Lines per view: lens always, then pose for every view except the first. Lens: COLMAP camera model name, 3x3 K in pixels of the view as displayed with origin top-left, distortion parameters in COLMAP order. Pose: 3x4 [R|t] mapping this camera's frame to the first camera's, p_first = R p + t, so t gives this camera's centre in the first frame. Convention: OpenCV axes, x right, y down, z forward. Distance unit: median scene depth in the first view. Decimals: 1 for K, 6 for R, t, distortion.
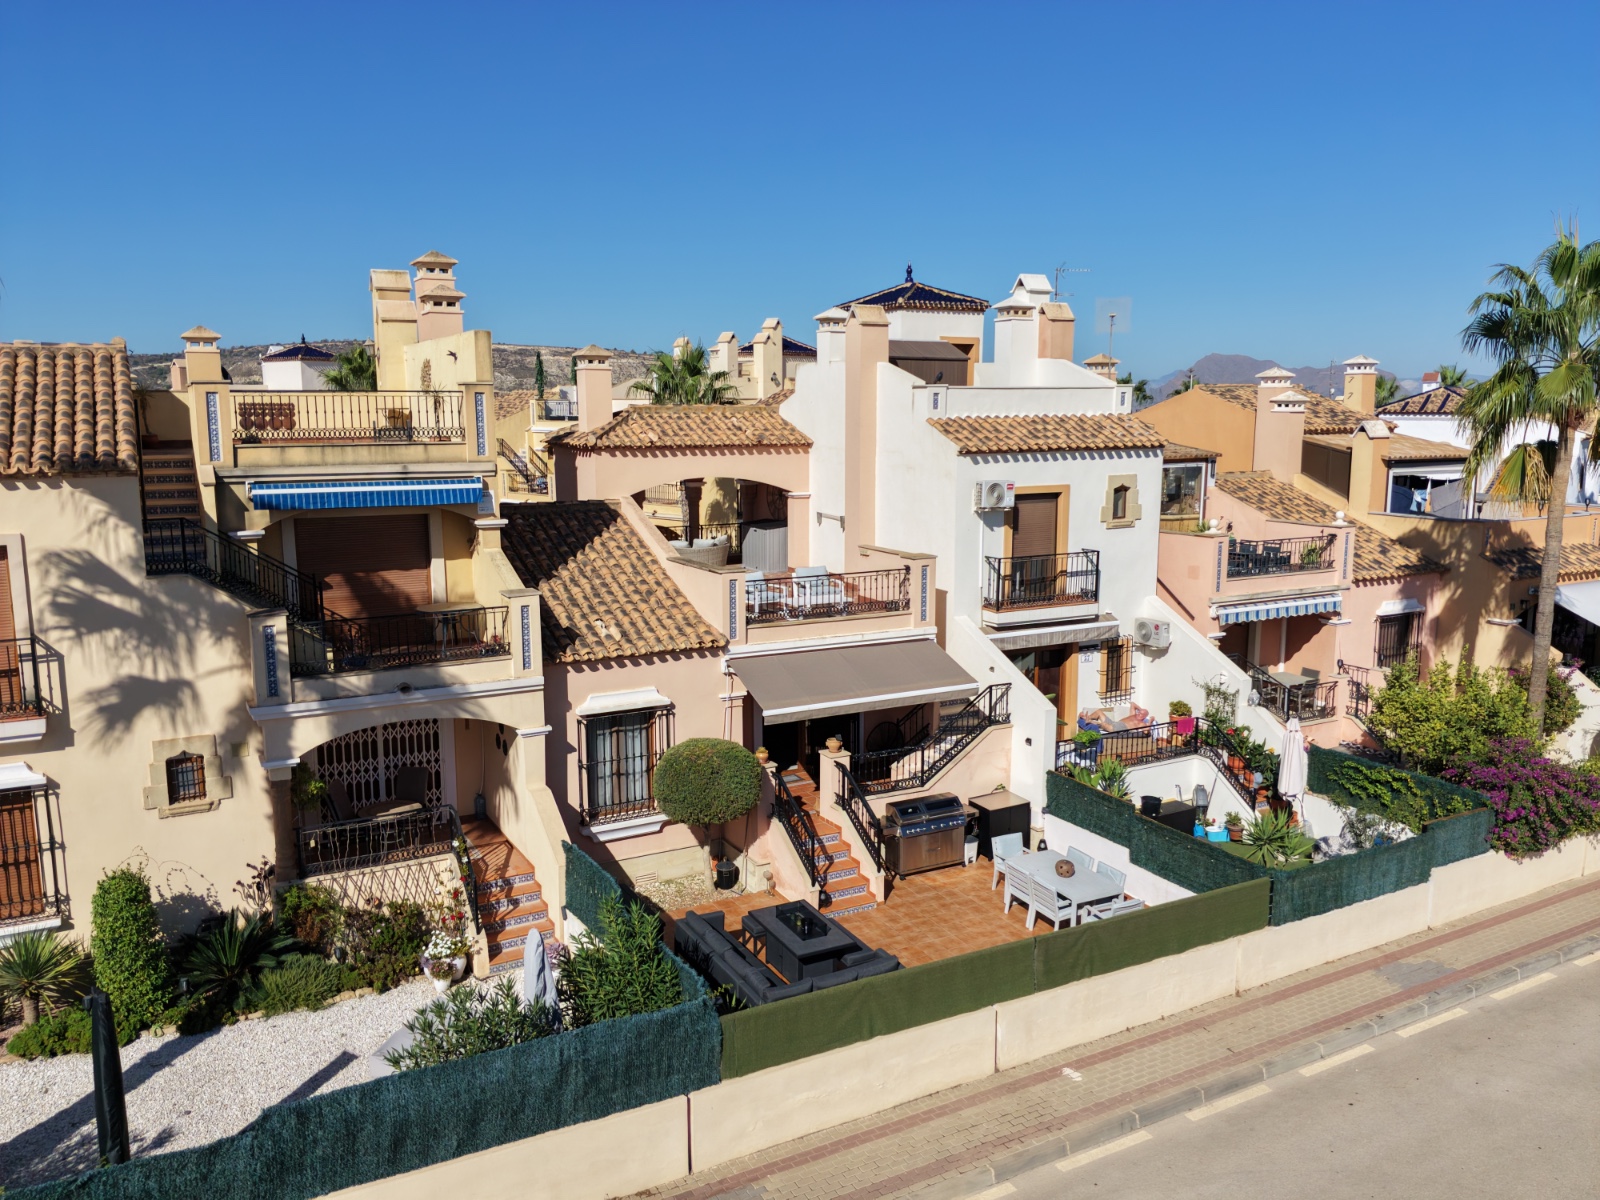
lens RADIAL K [[1227.8, 0, 792.1], [0, 1227.8, 603.4], [0, 0, 1]] dist [0.091826, -0.176840]
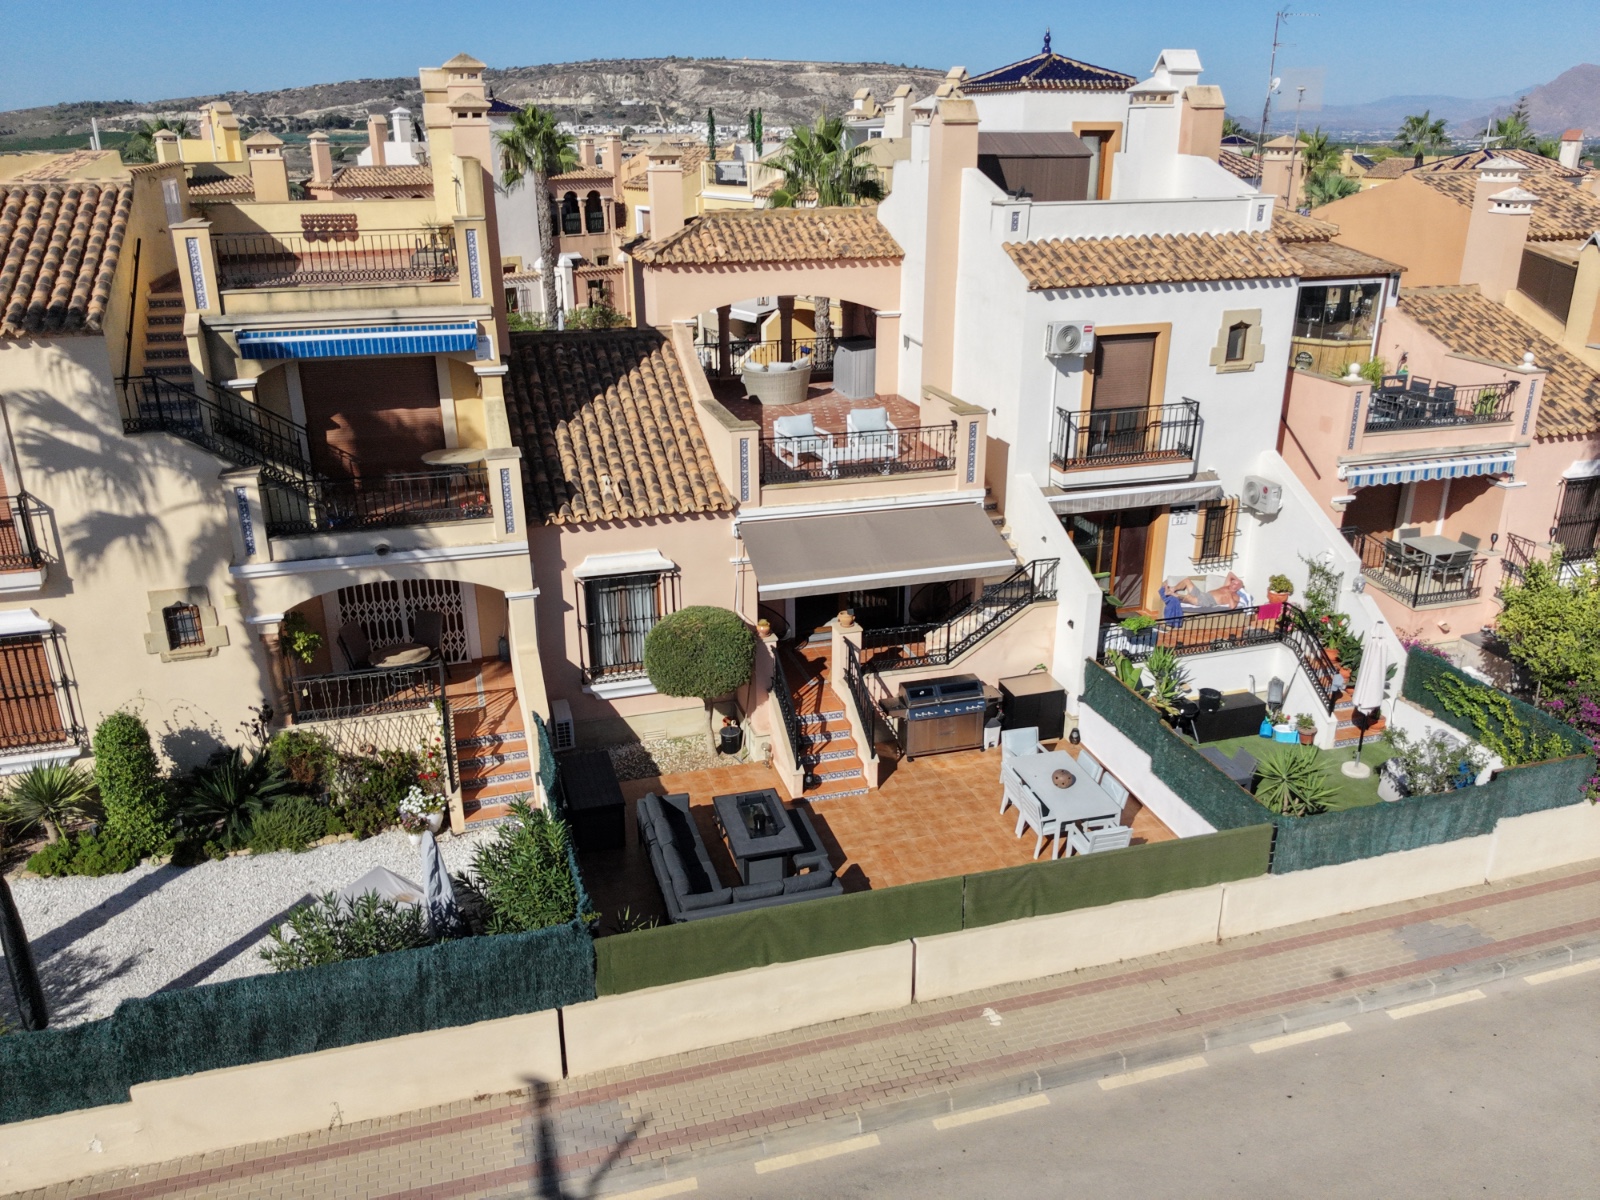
lens RADIAL K [[1227.8, 0, 792.1], [0, 1227.8, 603.4], [0, 0, 1]] dist [0.091826, -0.176840]
pose [[0.977636, 0.072745, -0.197320, 0.181995], [-0.030231, 0.977136, 0.210455, -0.094857], [0.208118, -0.199783, 0.957483, 0.093126]]
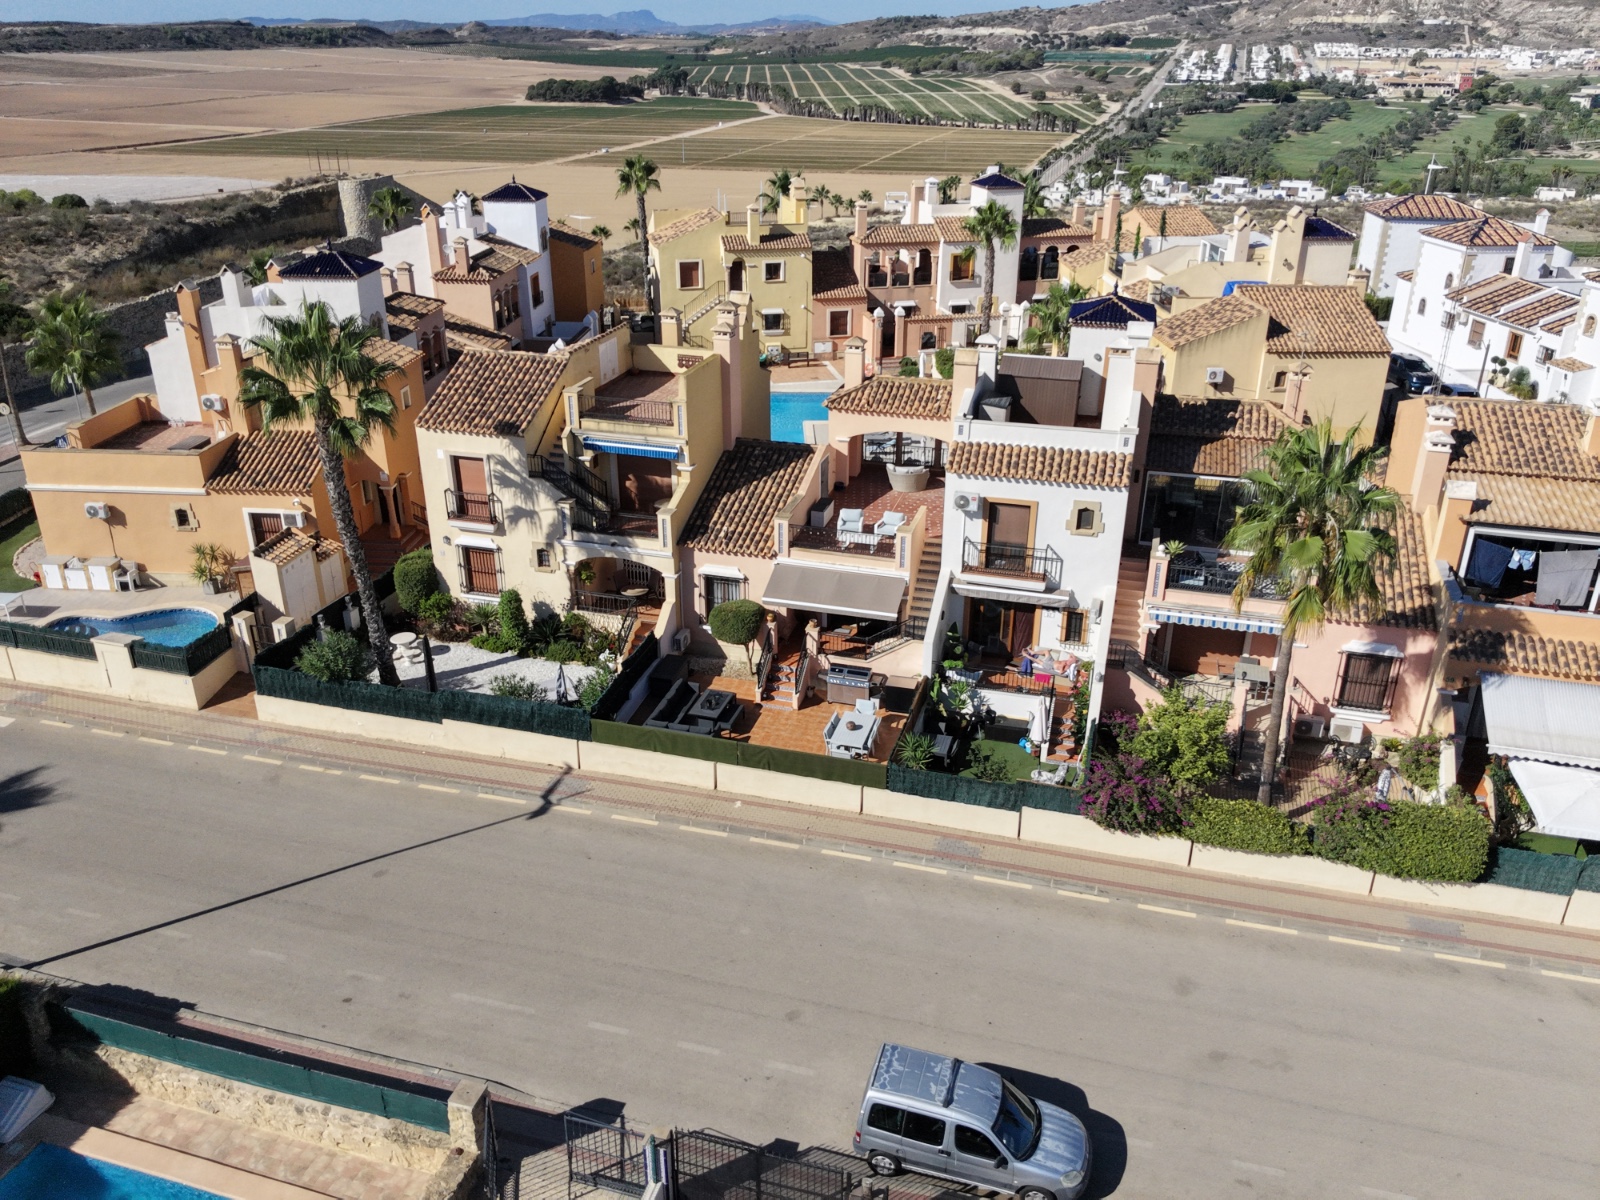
lens RADIAL K [[1227.8, 0, 792.1], [0, 1227.8, 603.4], [0, 0, 1]] dist [0.091826, -0.176840]
pose [[0.708210, 0.296760, -0.640603, 1.201386], [-0.114476, 0.943629, 0.310580, -0.488549], [0.696660, -0.146622, 0.702259, -0.311602]]
